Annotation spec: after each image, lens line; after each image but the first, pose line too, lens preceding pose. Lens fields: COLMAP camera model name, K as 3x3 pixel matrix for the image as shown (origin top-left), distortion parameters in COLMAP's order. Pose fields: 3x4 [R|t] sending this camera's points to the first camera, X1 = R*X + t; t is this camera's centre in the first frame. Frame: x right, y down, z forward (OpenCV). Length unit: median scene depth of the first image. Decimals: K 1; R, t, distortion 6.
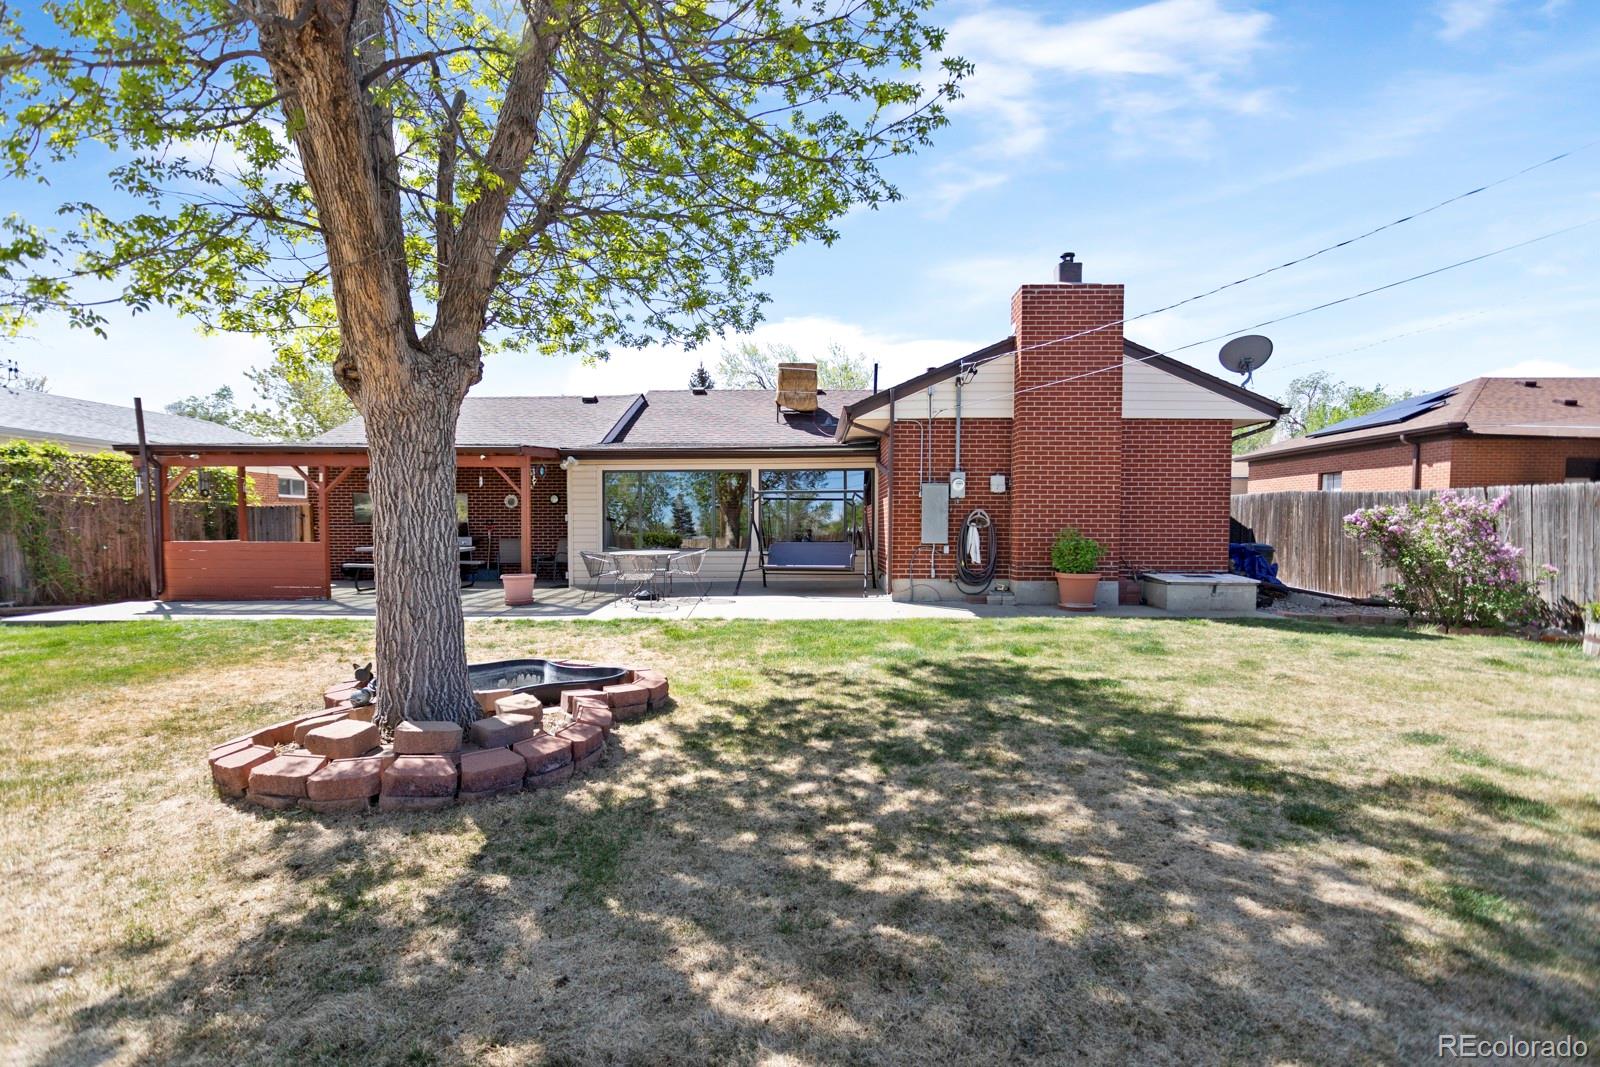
lens RADIAL K [[782.2, 0, 800.5], [0, 782.2, 543.8], [0, 0, 1]] dist [0.000008, 0.000089]
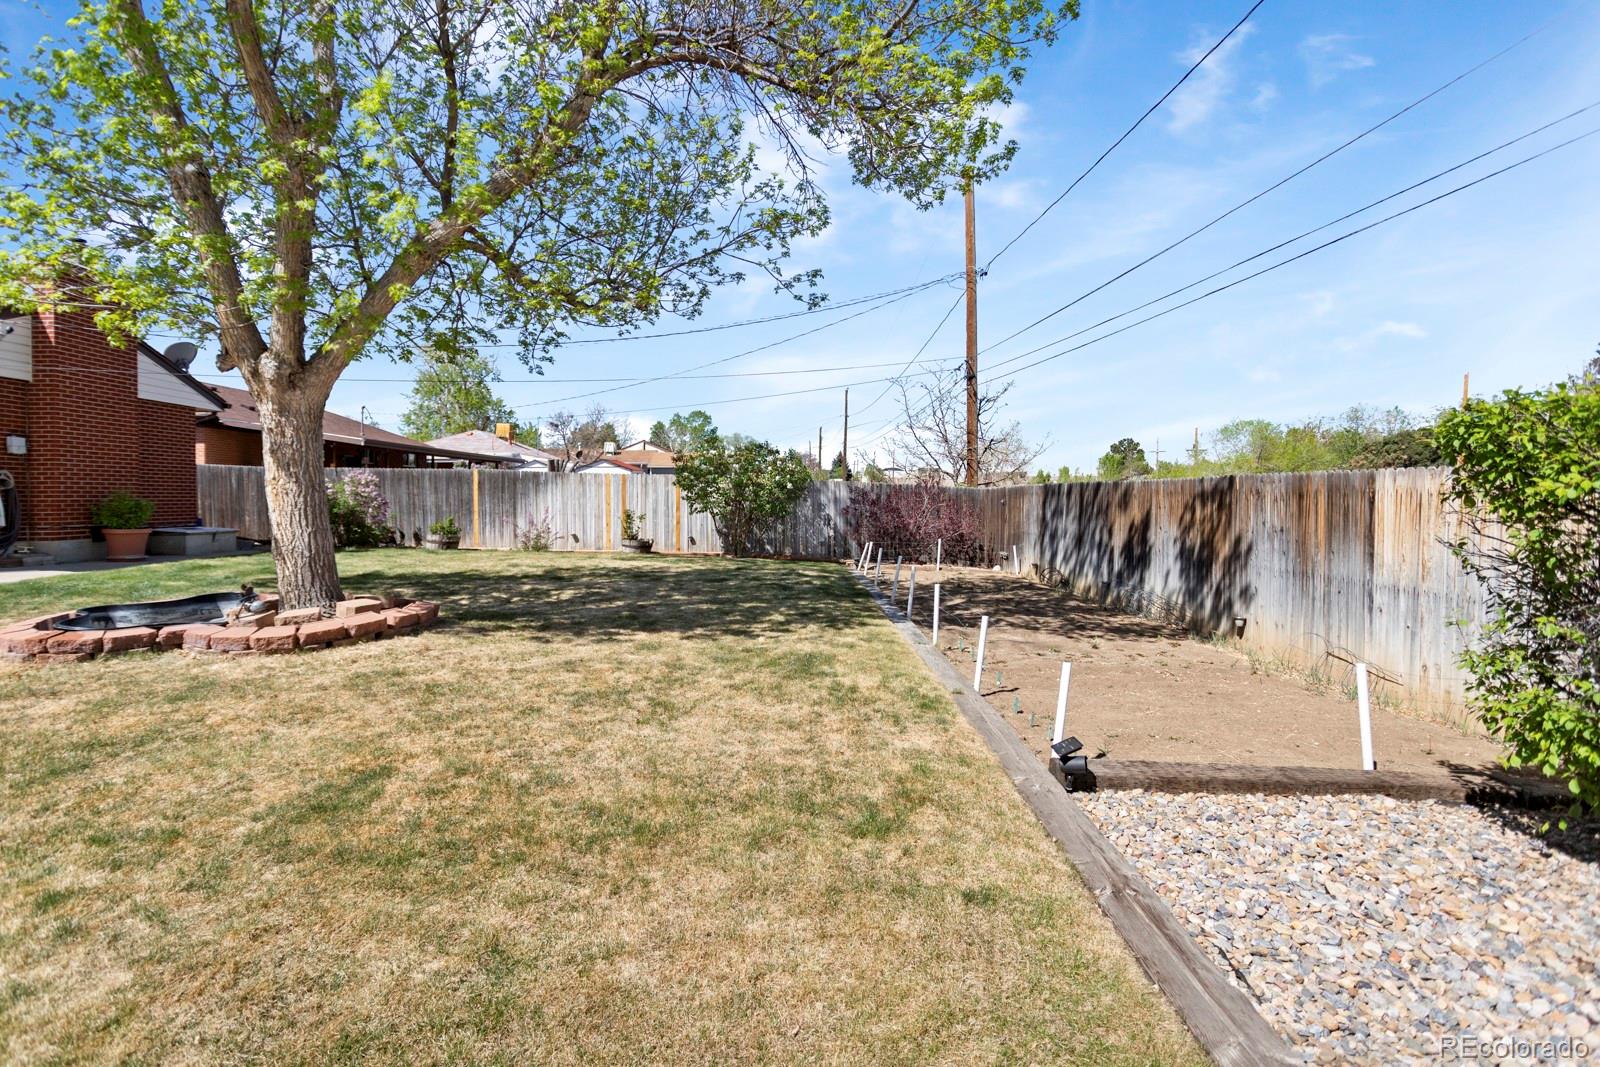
lens RADIAL K [[761.8, 0, 796.8], [0, 761.8, 483.4], [0, 0, 1]] dist [0.000163, 0.001182]
pose [[-0.033791, 0.015145, 0.999314, -0.747688], [0.023741, 0.999615, -0.014347, 0.009004], [-0.999147, 0.023240, -0.034138, 0.050831]]
